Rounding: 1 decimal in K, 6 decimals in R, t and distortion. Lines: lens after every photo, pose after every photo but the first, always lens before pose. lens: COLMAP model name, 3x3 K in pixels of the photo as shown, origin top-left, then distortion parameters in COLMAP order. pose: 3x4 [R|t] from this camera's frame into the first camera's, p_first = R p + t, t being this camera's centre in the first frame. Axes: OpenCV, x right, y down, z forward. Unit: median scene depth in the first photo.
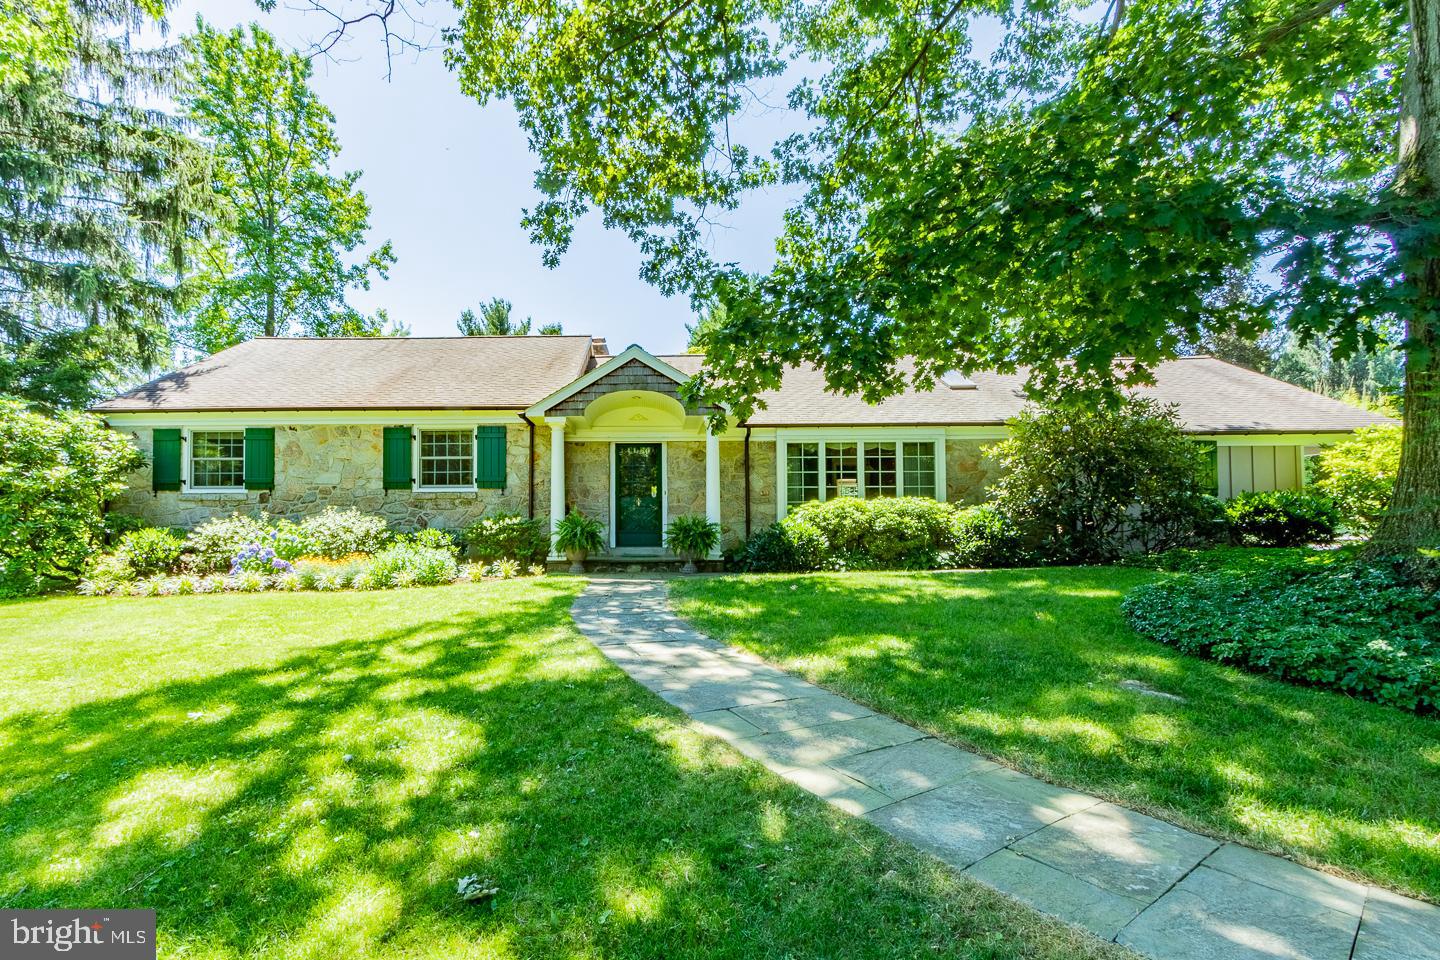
lens RADIAL K [[679.1, 0, 715.8], [0, 679.1, 492.7], [0, 0, 1]] dist [0.001779, 0.000211]
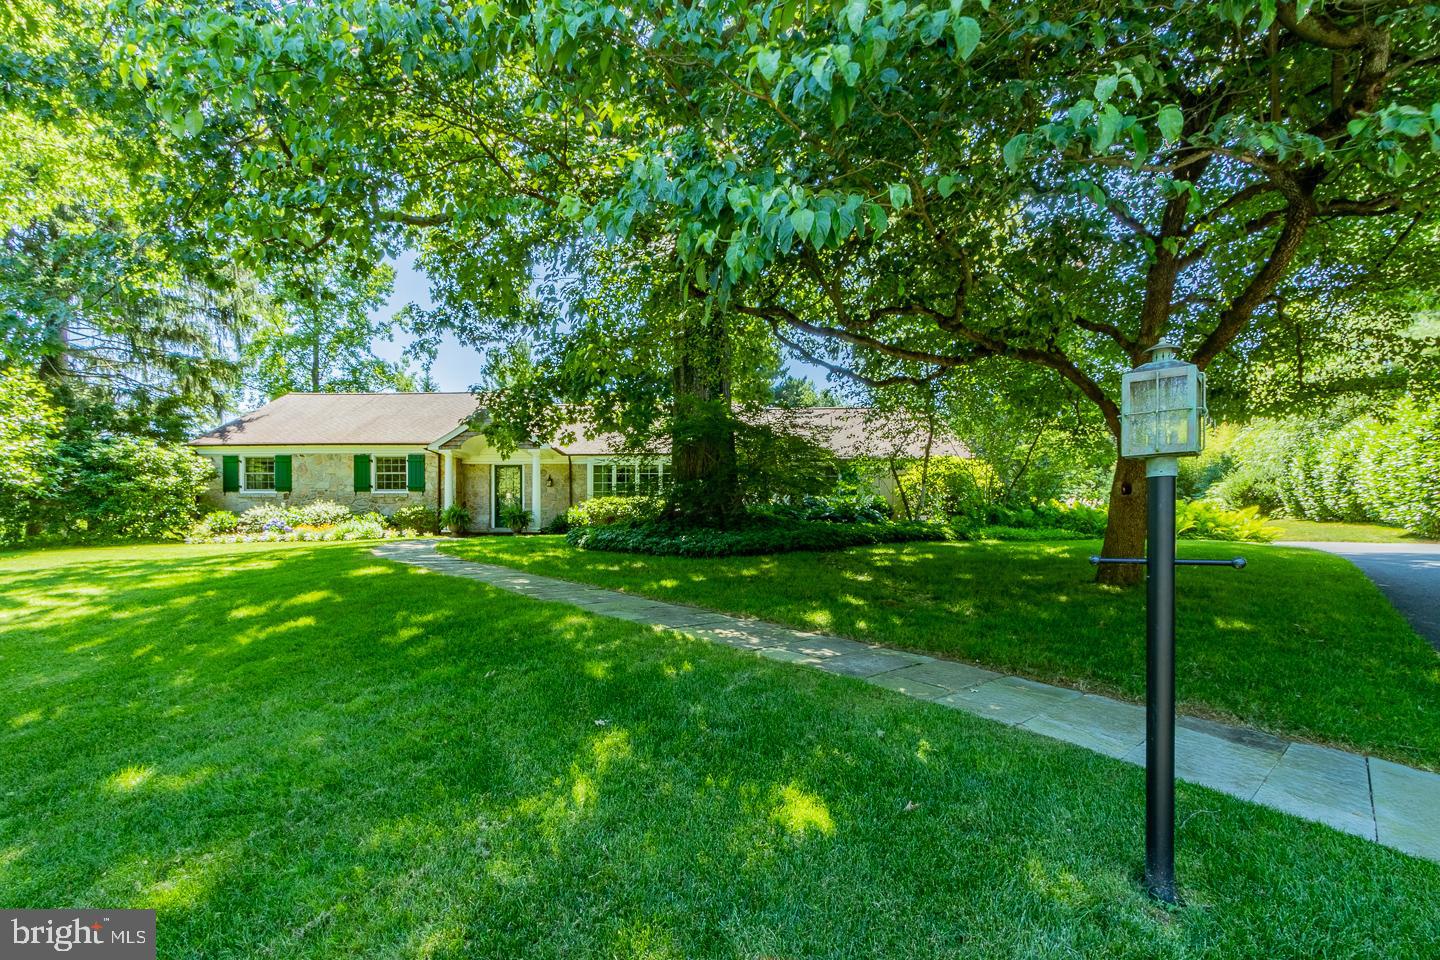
lens RADIAL K [[679.1, 0, 758.4], [0, 679.1, 532.9], [0, 0, 1]] dist [0.001779, 0.000211]
pose [[0.999336, 0.007302, -0.035696, 0.589110], [-0.006227, 0.999527, 0.030125, 0.041491], [0.035900, -0.029882, 0.998909, -0.675020]]
